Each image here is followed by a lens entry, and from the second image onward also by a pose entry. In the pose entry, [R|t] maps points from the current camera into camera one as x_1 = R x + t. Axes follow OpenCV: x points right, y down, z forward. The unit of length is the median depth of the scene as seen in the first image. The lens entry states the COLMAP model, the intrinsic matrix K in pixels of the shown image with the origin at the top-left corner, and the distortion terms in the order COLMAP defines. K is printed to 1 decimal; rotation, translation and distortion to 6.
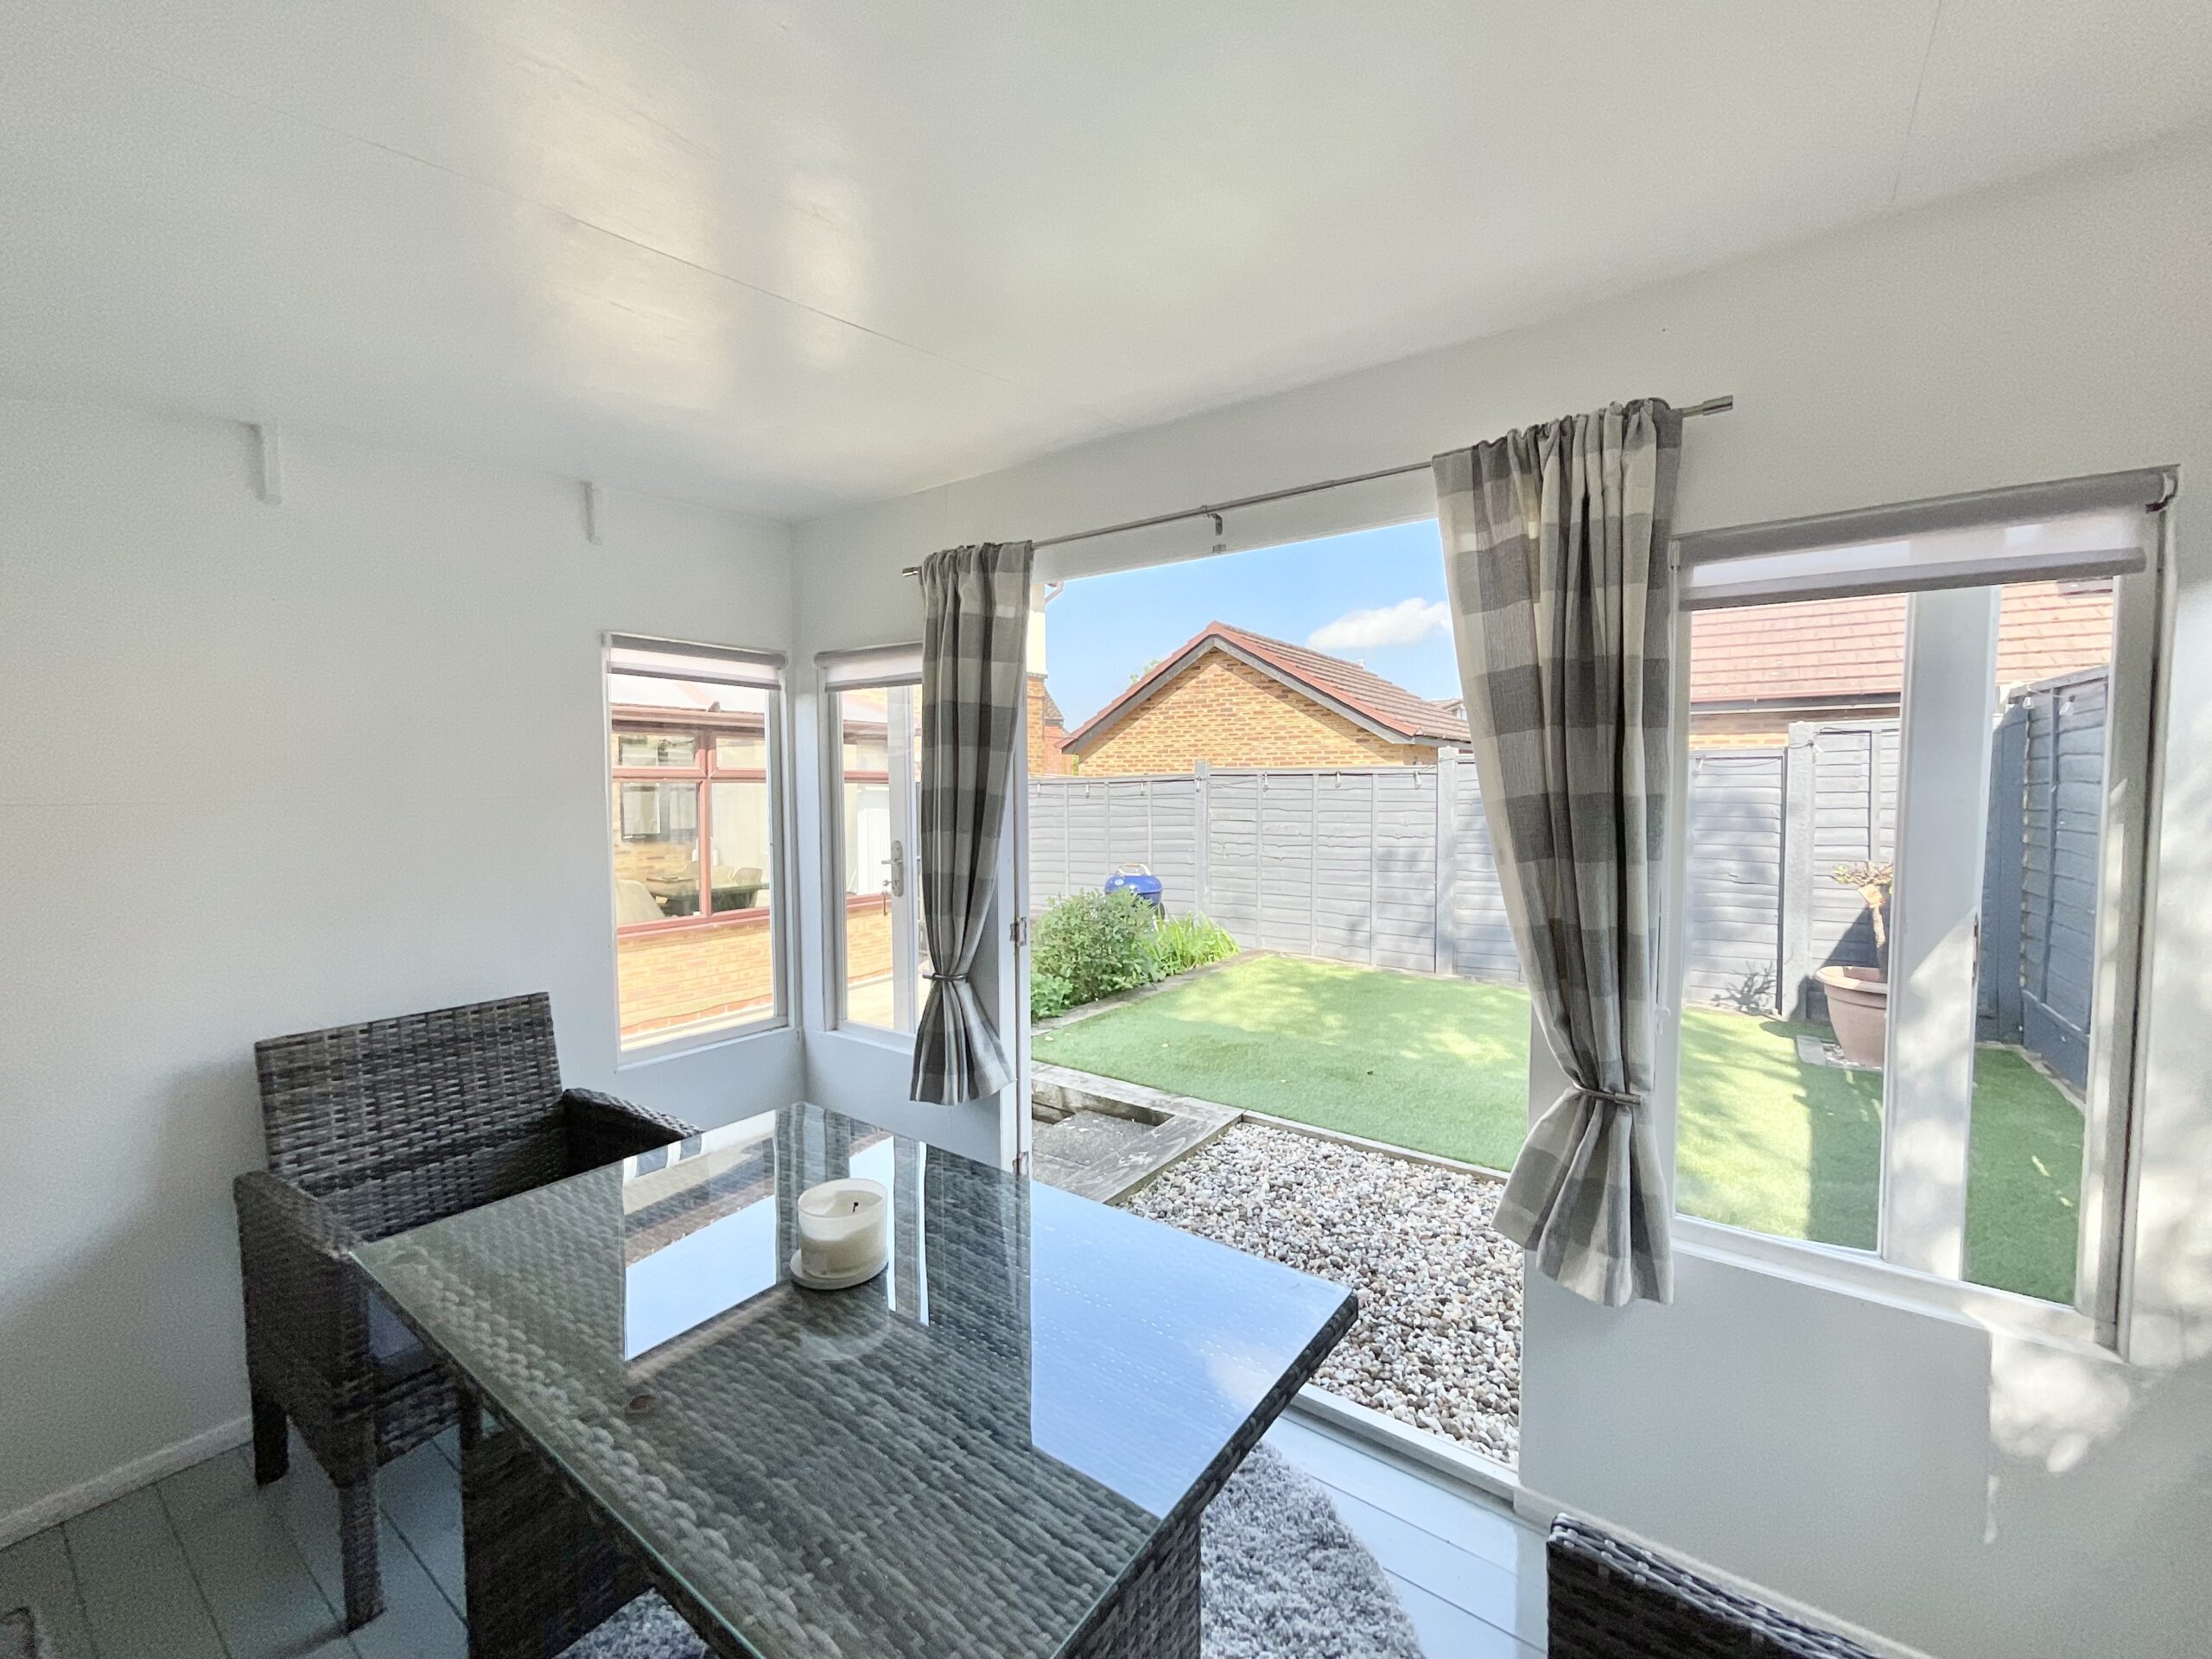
lens RADIAL K [[892.9, 0, 1116.4], [0, 892.9, 828.3], [0, 0, 1]] dist [0.000866, -0.002623]
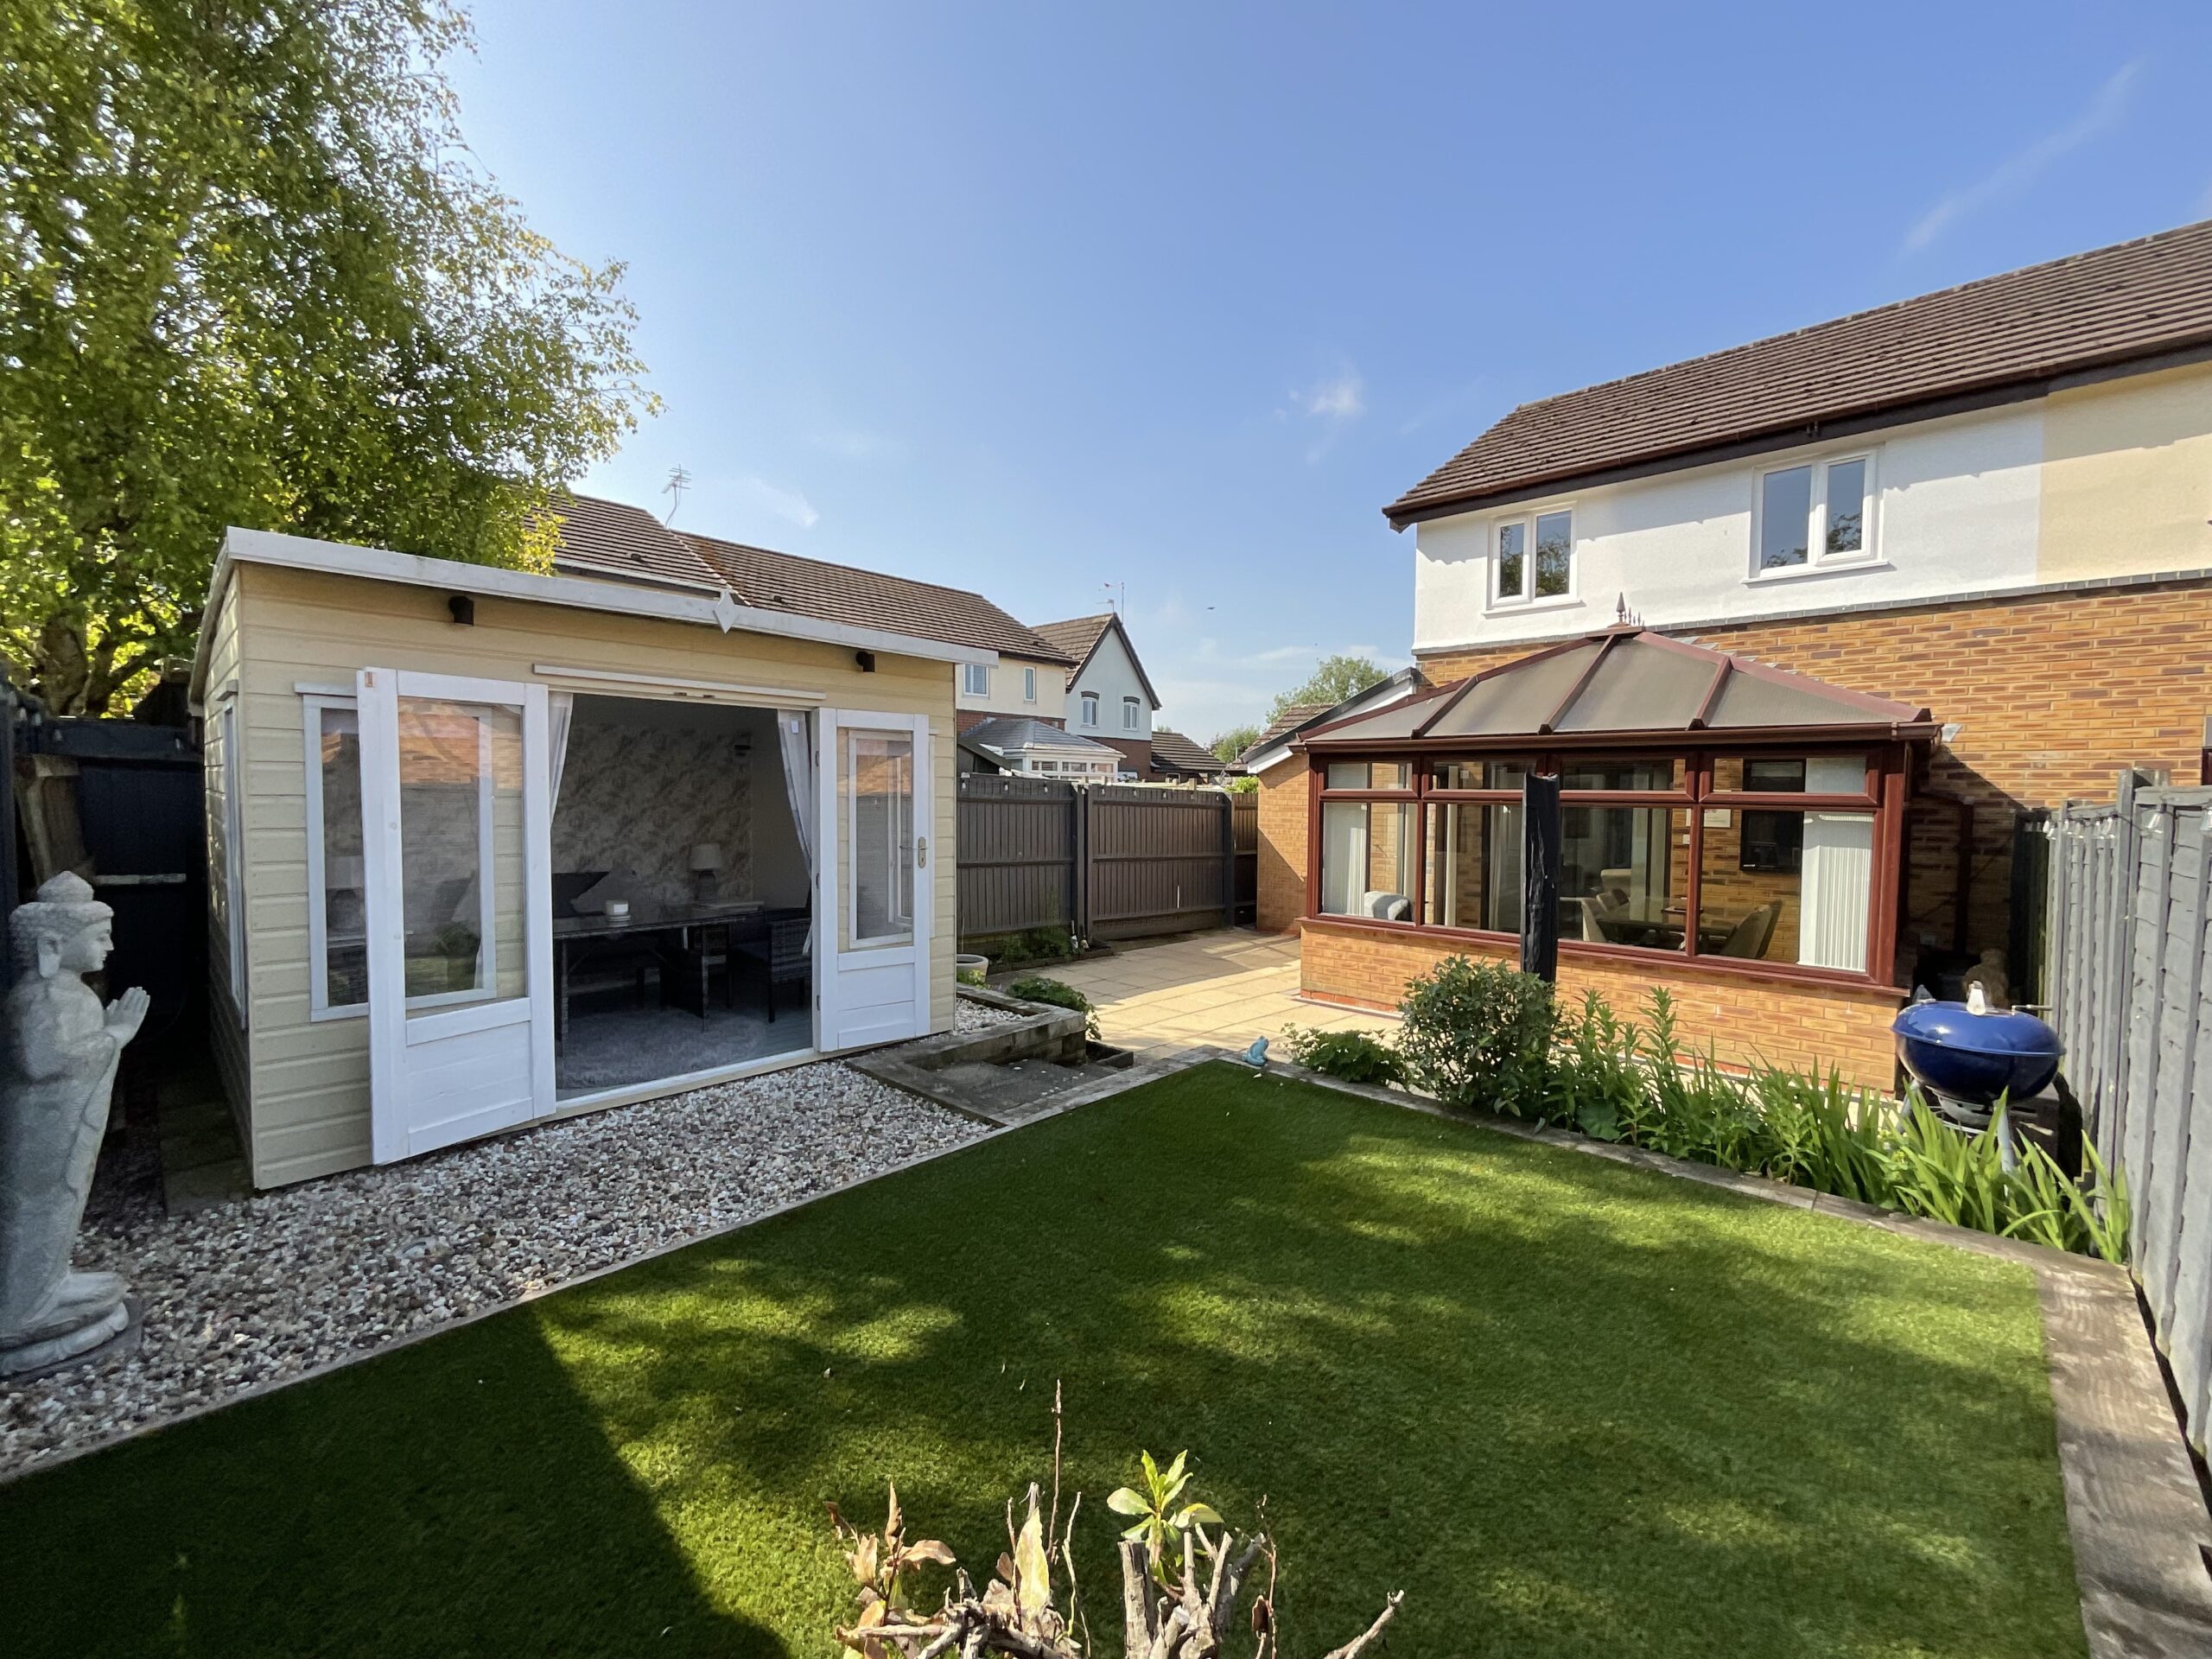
lens RADIAL K [[892.9, 0, 1103.8], [0, 892.9, 830.0], [0, 0, 1]] dist [0.000866, -0.002623]
pose [[-0.145658, 0.029915, -0.988883, 2.164196], [-0.057943, 0.997569, 0.038712, -0.130859], [0.987637, 0.062938, -0.143571, 2.353963]]
